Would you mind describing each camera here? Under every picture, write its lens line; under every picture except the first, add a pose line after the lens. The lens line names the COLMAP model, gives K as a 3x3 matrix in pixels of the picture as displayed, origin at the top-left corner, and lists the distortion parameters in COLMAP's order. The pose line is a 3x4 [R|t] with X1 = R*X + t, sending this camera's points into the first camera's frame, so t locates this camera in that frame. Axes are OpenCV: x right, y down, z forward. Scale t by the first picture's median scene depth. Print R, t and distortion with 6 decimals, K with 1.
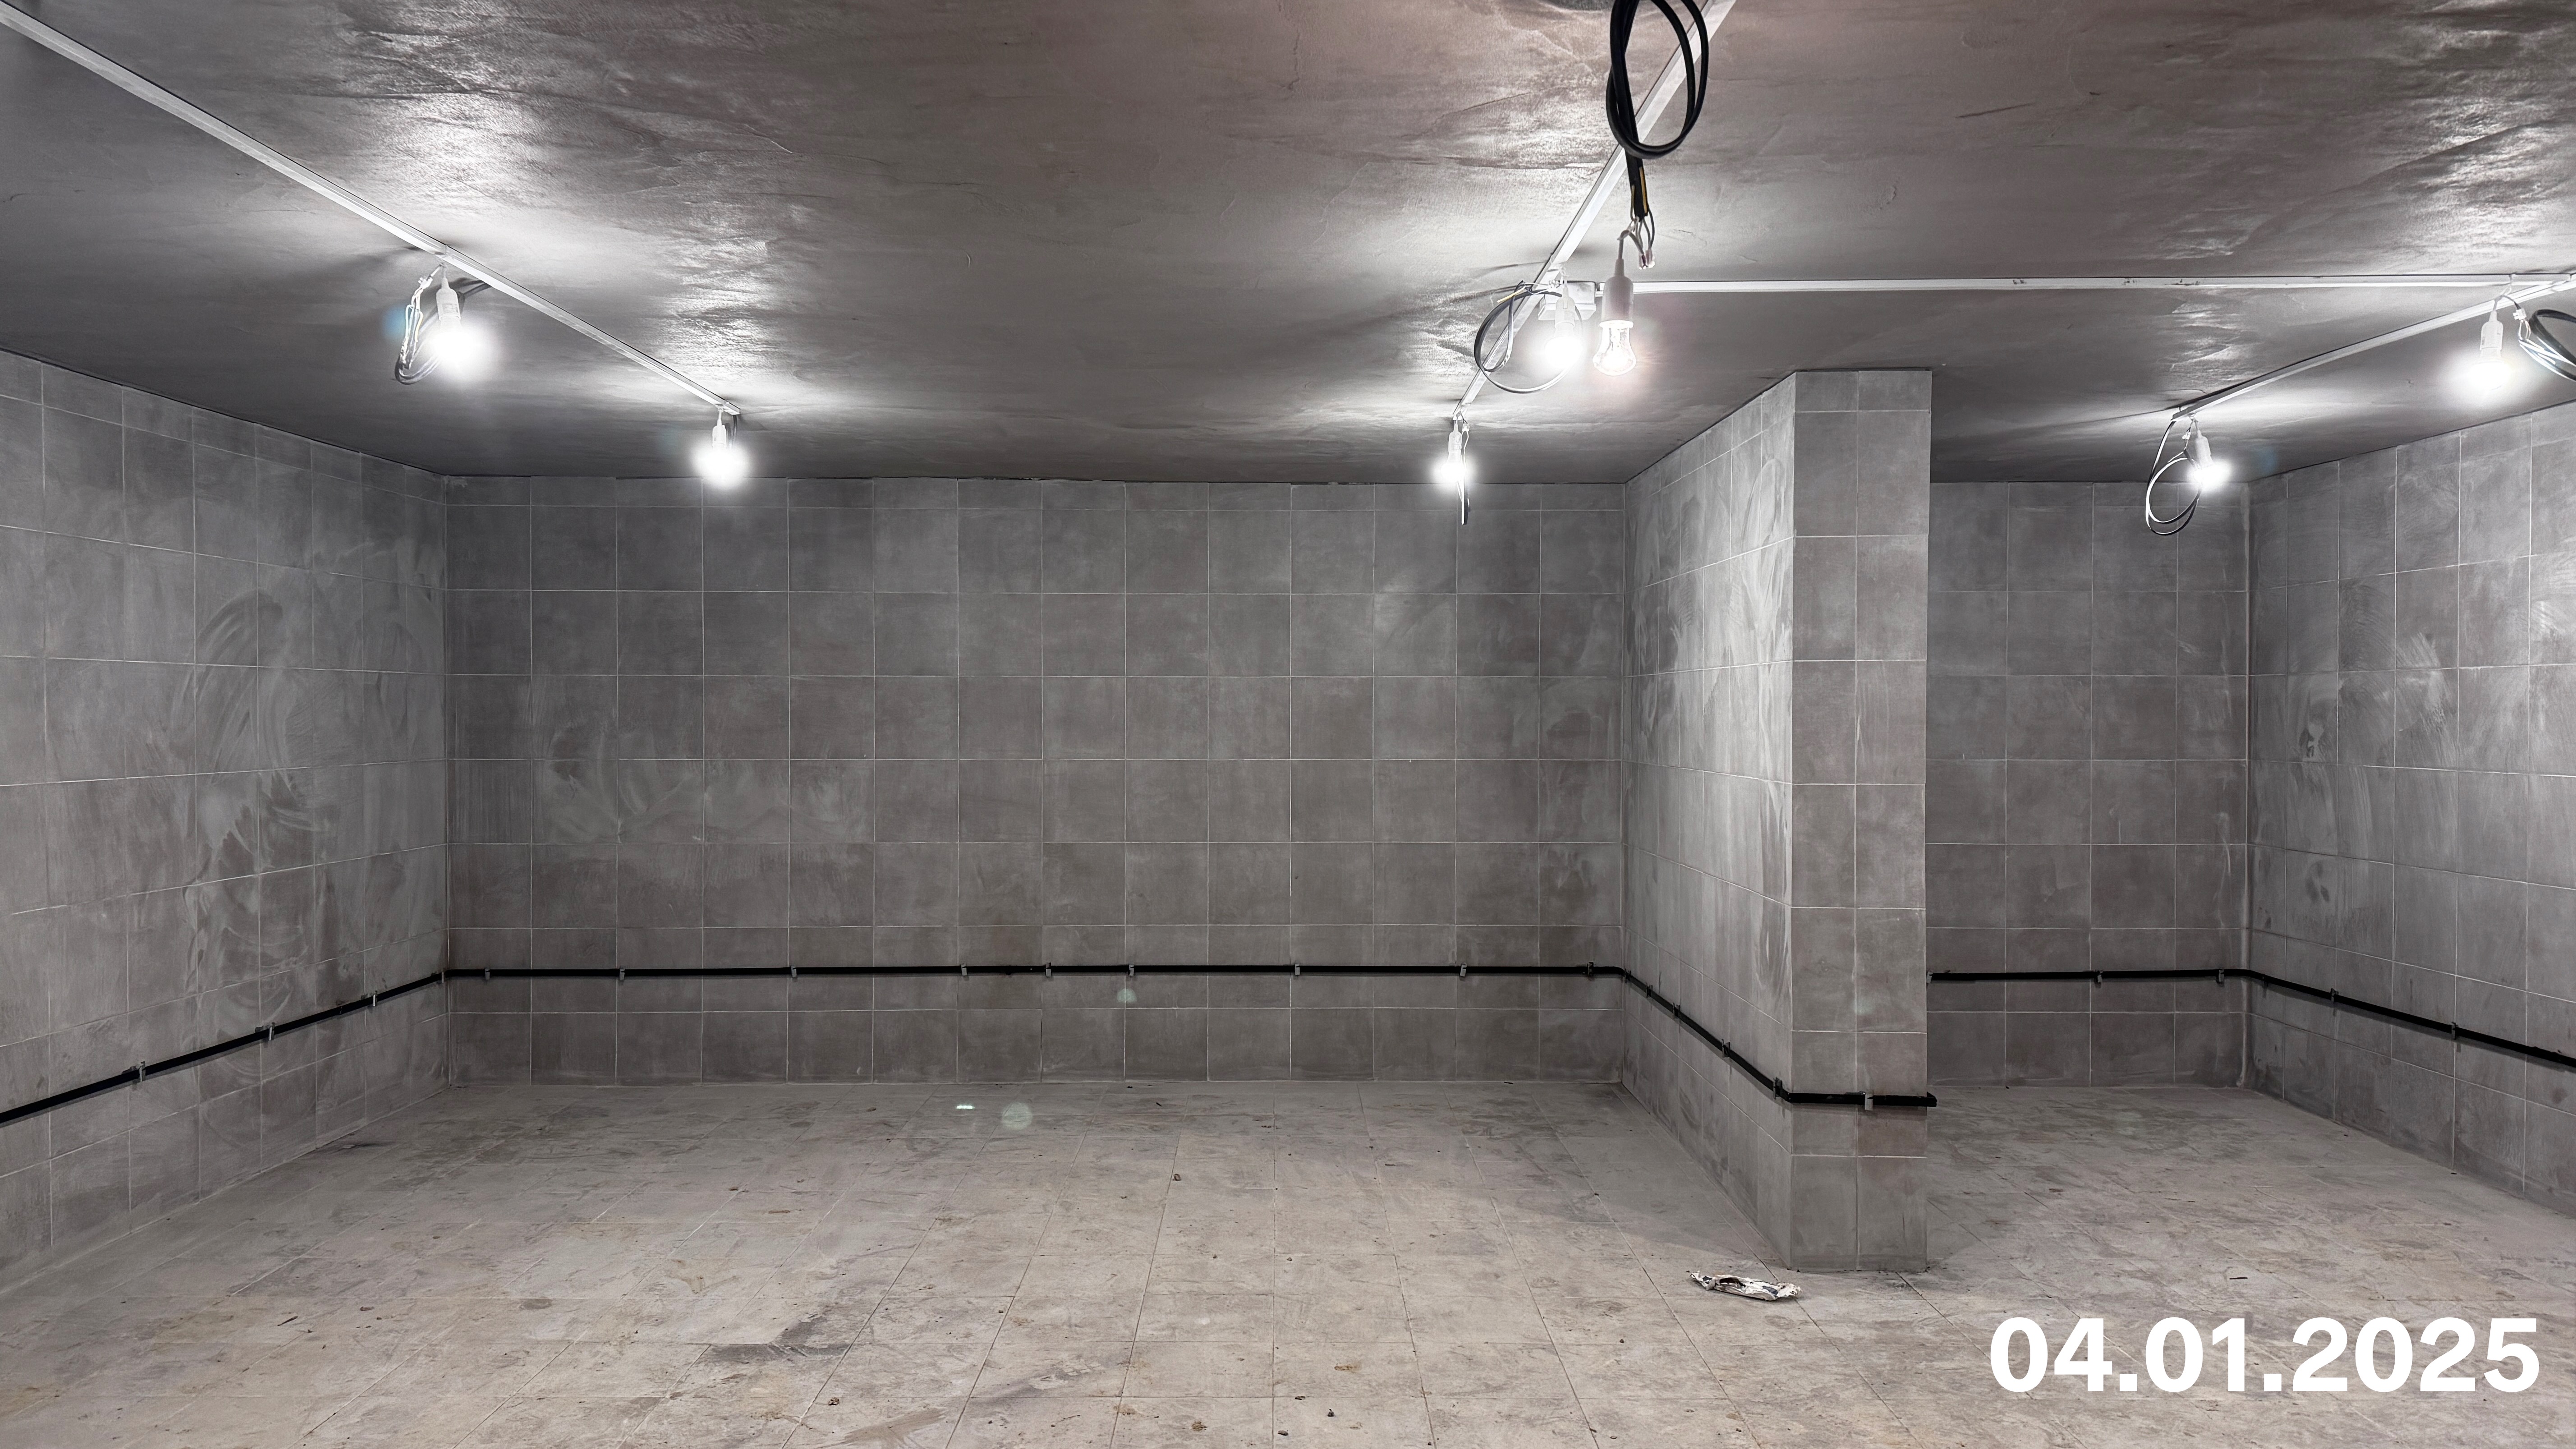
lens RADIAL K [[1822.2, 0, 1291.1], [0, 1822.2, 720.1], [0, 0, 1]] dist [0.001348, -0.001660]
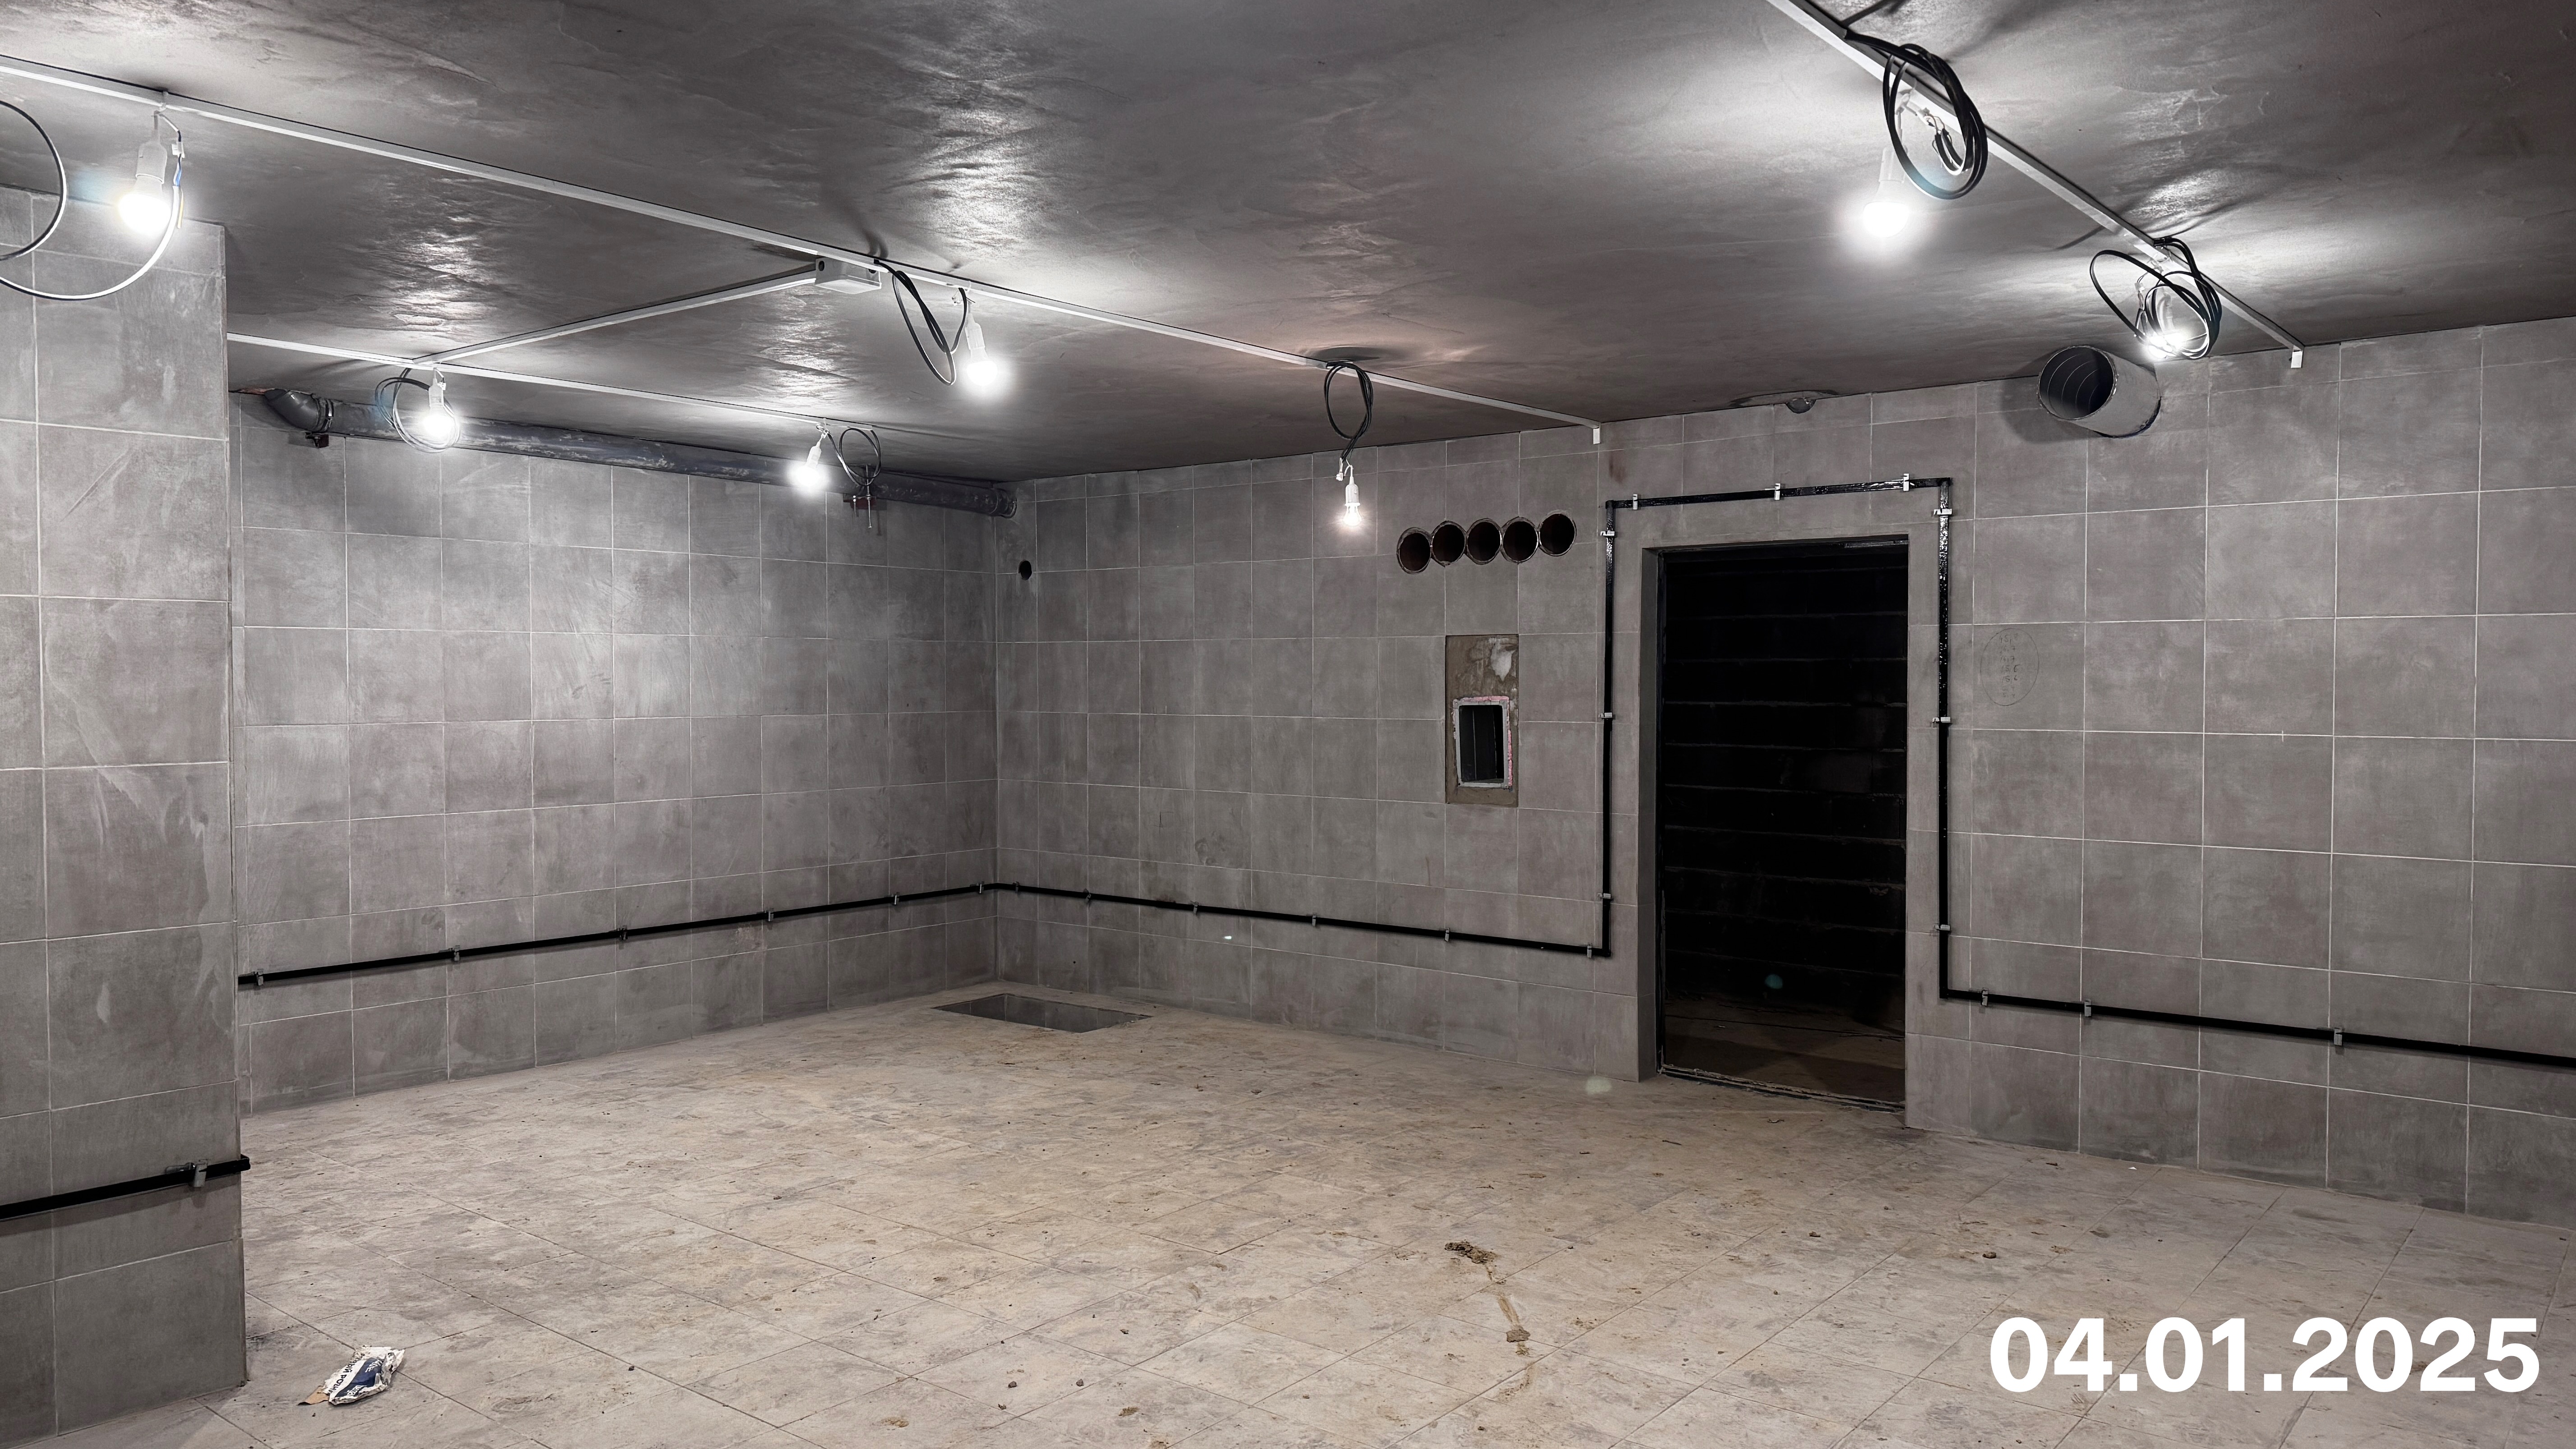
lens RADIAL K [[1822.2, 0, 1288.7], [0, 1822.2, 720.2], [0, 0, 1]] dist [0.001348, -0.001660]
pose [[-0.778607, -0.018362, 0.627244, -0.679295], [0.003055, 0.999449, 0.033050, -0.008271], [-0.627505, 0.027649, -0.778122, 1.606128]]
